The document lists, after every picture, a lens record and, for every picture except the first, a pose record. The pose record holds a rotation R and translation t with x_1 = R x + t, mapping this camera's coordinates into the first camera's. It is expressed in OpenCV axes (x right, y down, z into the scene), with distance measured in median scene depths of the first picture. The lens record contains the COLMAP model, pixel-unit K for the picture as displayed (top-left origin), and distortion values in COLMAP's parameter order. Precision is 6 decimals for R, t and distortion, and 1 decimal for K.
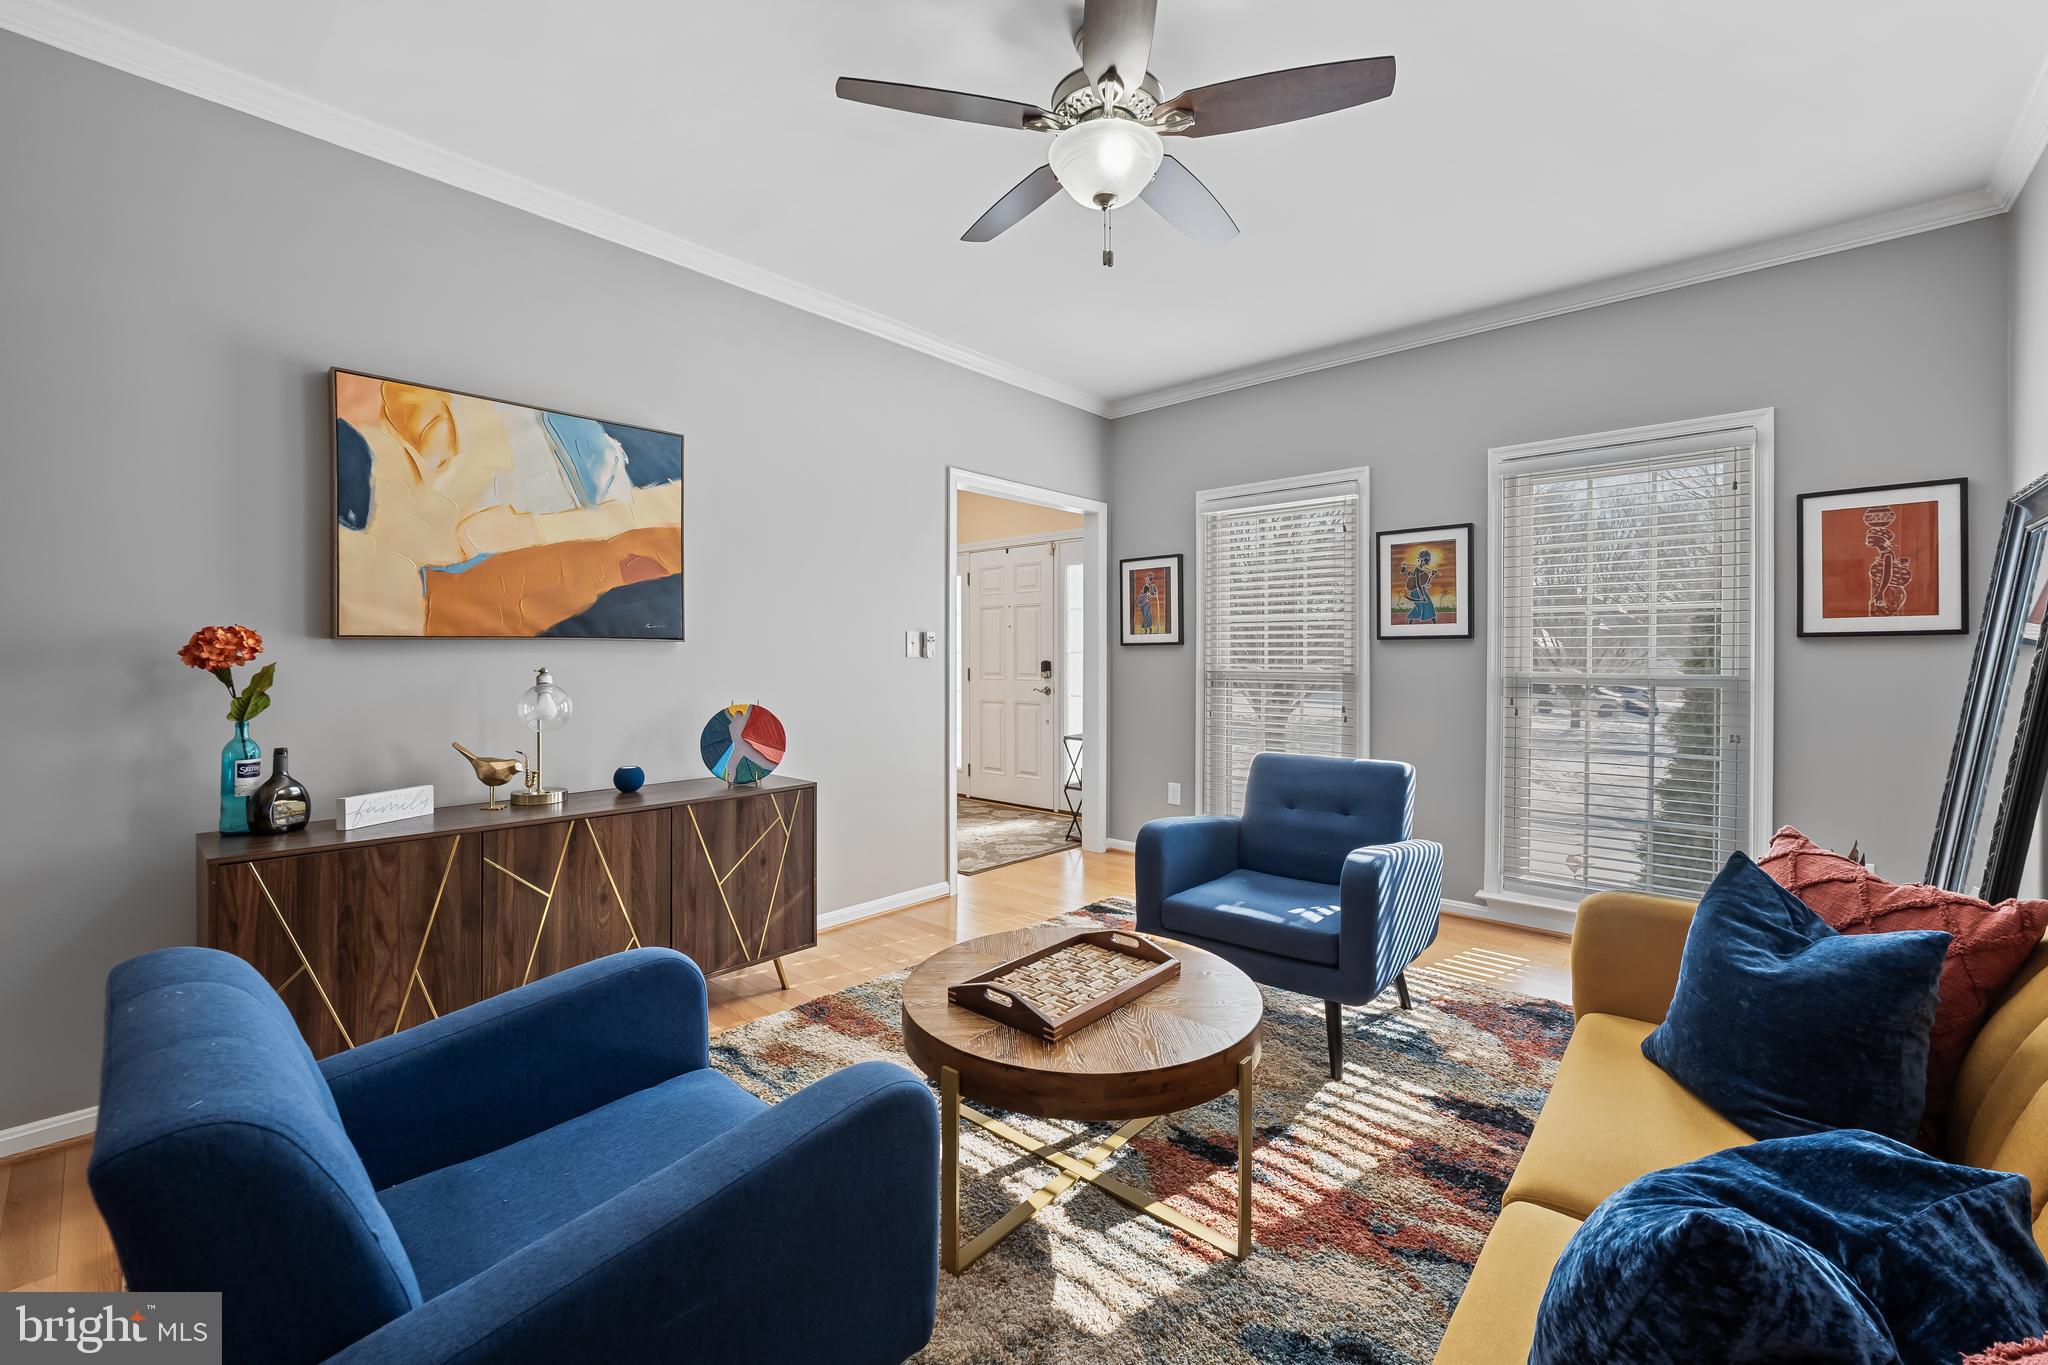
lens RADIAL K [[835.0, 0, 1021.5], [0, 835.0, 666.6], [0, 0, 1]] dist [-0.006115, -0.000665]
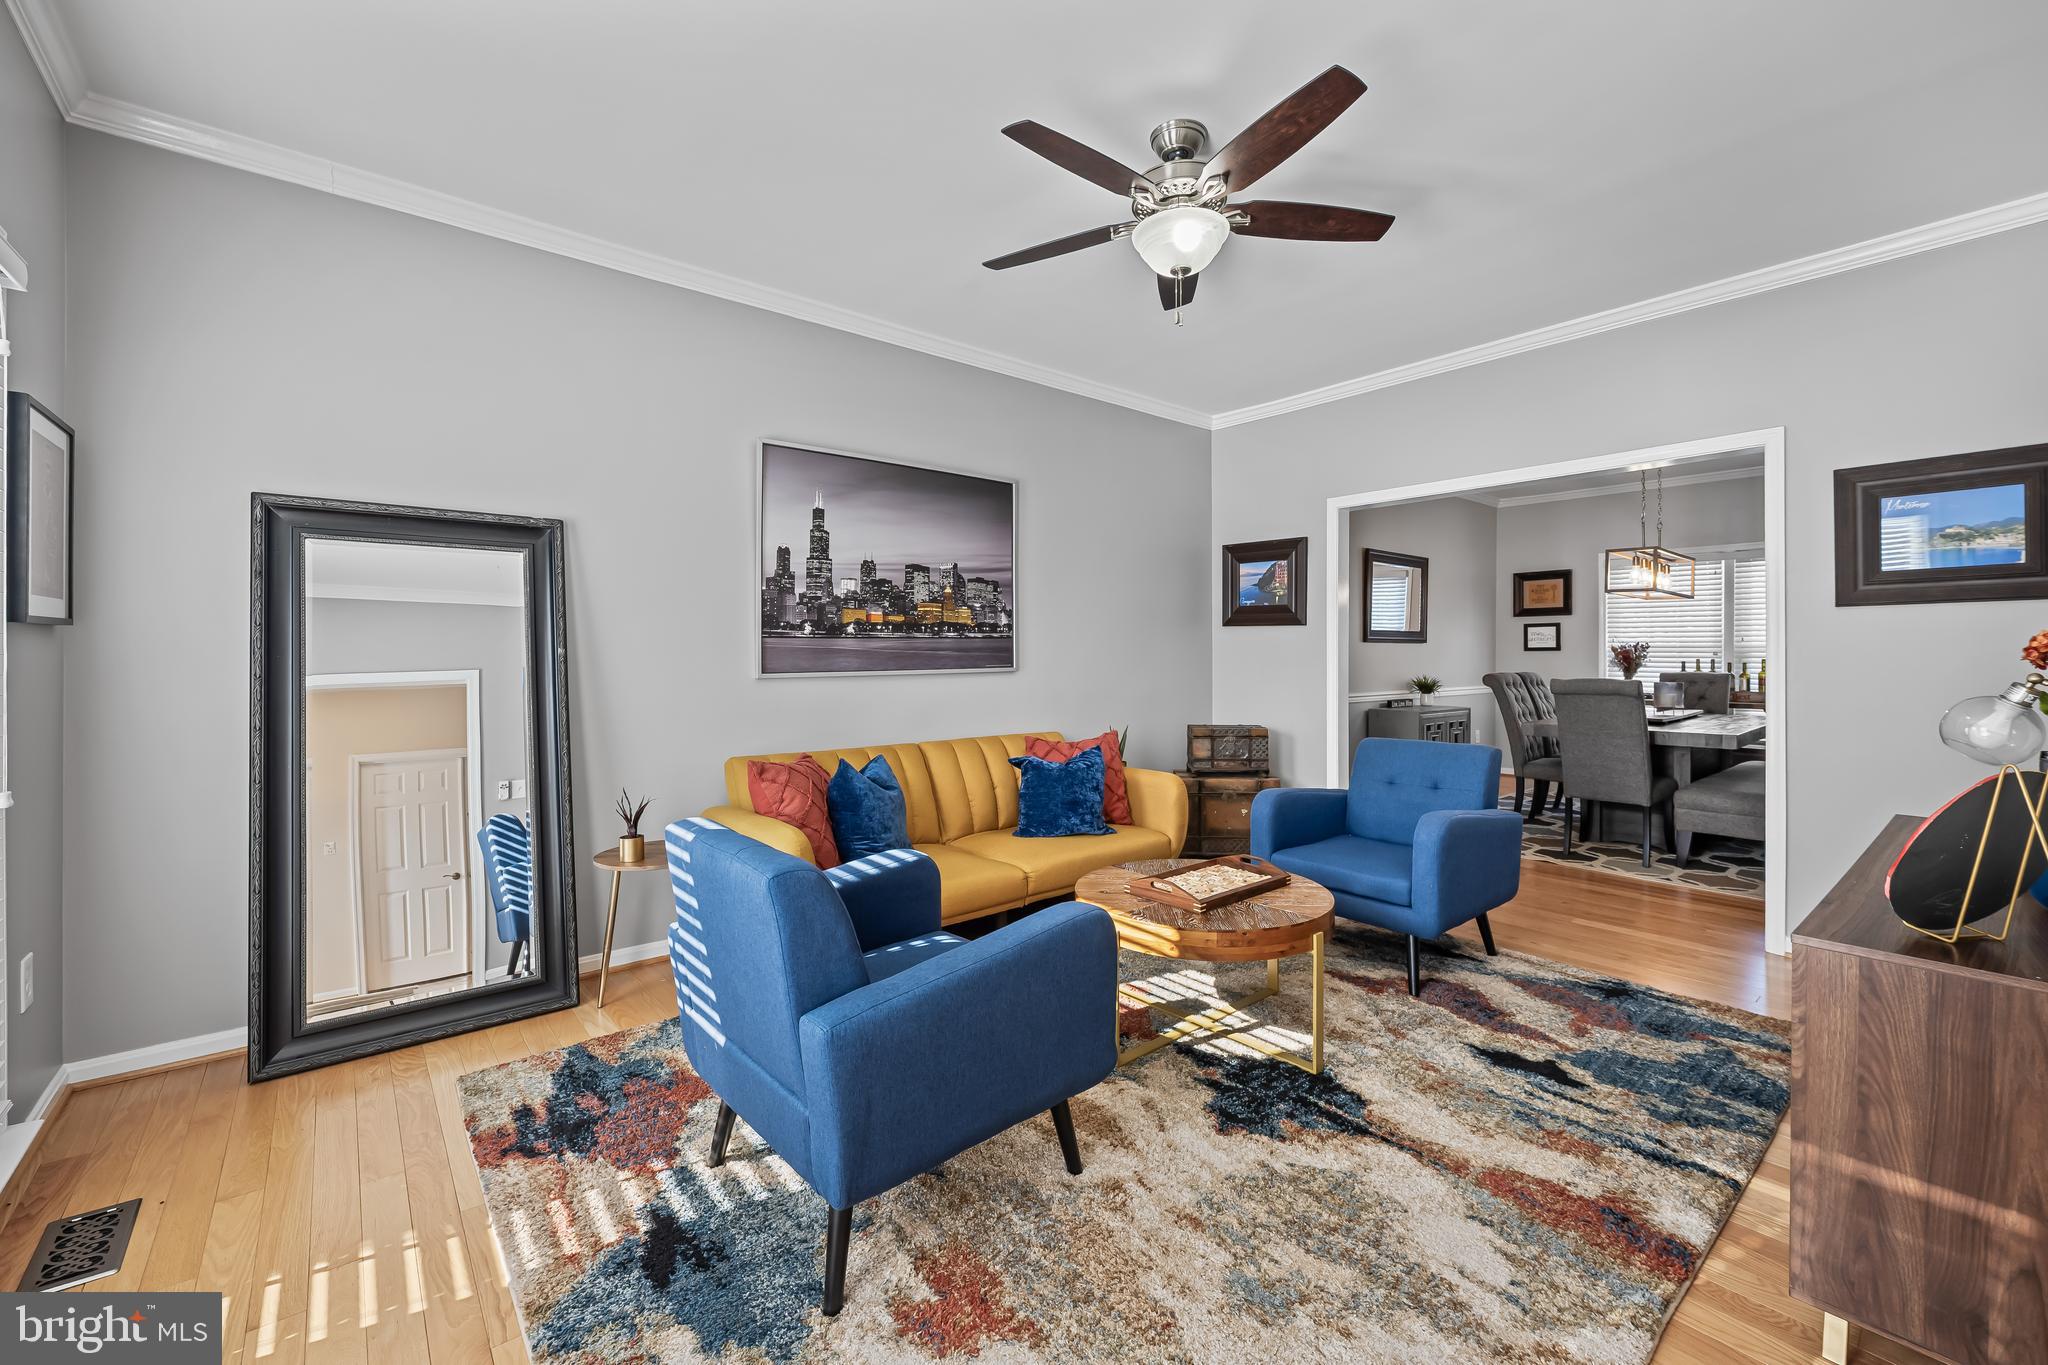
lens RADIAL K [[835.0, 0, 1023.6], [0, 835.0, 667.1], [0, 0, 1]] dist [-0.006115, -0.000665]
pose [[-0.989649, -0.004394, 0.143440, 0.113887], [-0.000341, 0.999600, 0.028269, -0.020713], [-0.143506, 0.027928, -0.989255, 1.653380]]
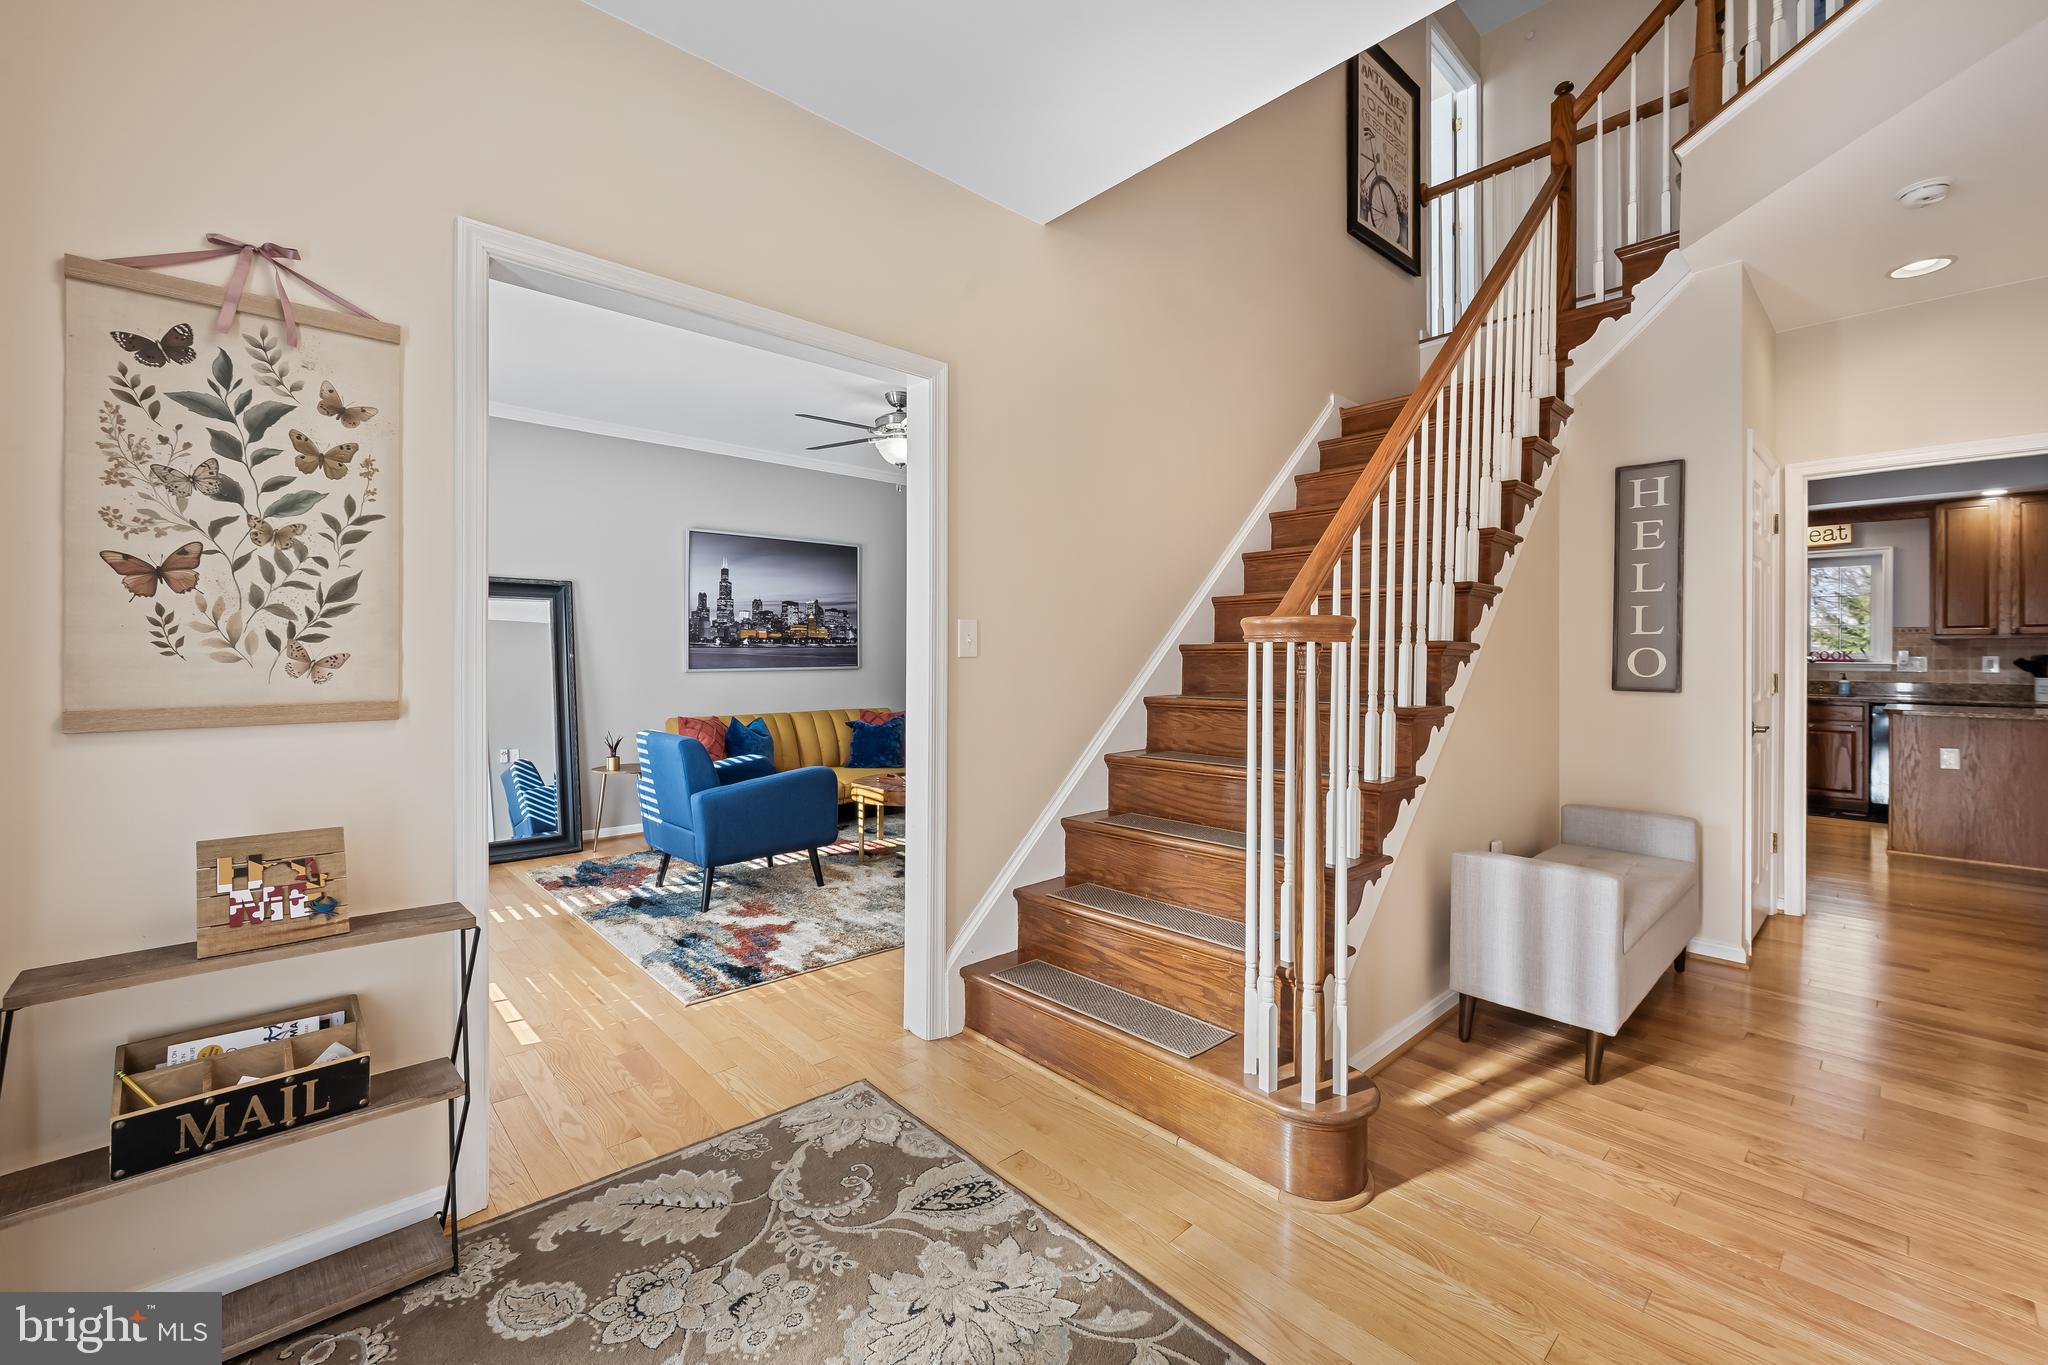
lens RADIAL K [[835.0, 0, 1025.9], [0, 835.0, 668.7], [0, 0, 1]] dist [-0.006115, -0.000665]
pose [[-0.996085, -0.005245, 0.088249, -0.347096], [-0.002856, 0.999626, 0.027180, -0.035424], [-0.088358, 0.026822, -0.995728, 2.483641]]
